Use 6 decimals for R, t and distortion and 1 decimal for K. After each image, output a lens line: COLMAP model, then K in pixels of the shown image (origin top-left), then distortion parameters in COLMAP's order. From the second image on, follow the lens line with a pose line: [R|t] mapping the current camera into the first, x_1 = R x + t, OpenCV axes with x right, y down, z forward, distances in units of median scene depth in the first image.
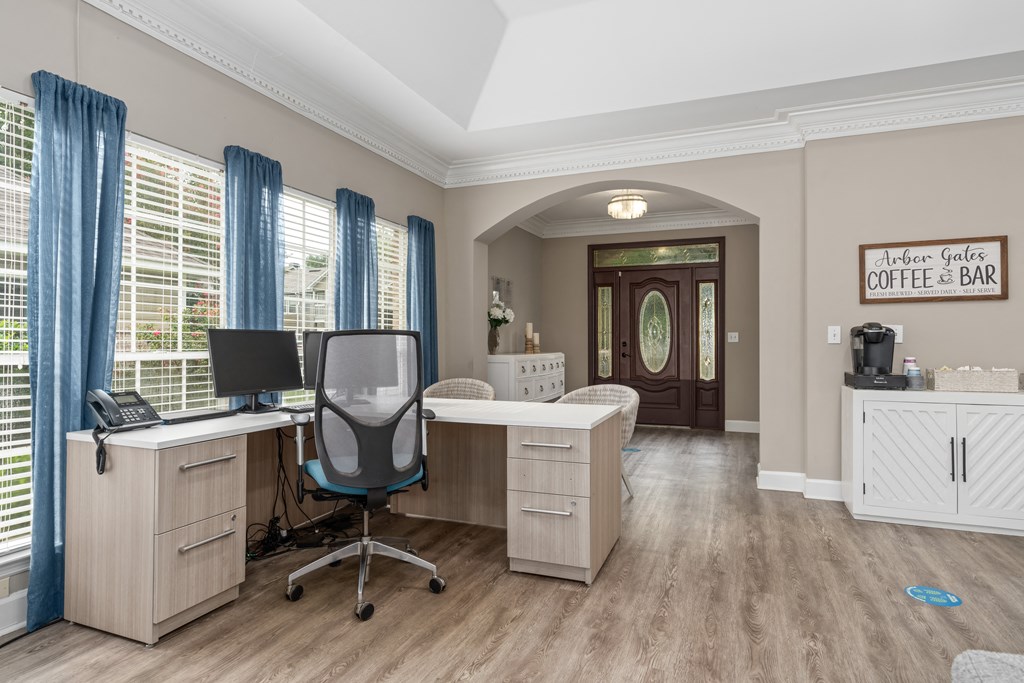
lens RADIAL K [[566.0, 0, 512.3], [0, 566.0, 340.5], [0, 0, 1]] dist [0.000006, -0.000006]
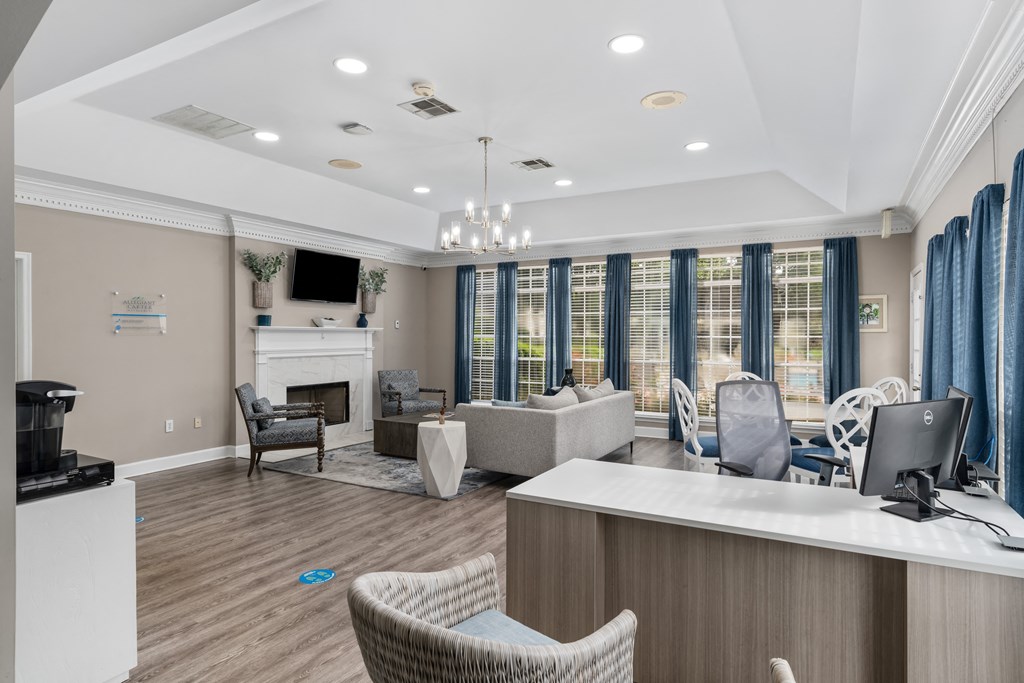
lens RADIAL K [[585.5, 0, 510.9], [0, 585.5, 338.4], [0, 0, 1]] dist [-0.001229, -0.000213]
pose [[-0.992436, 0.000830, 0.122761, 0.120862], [0.000777, 1.000000, -0.000482, -0.102433], [-0.122761, -0.000383, -0.992436, 2.246260]]
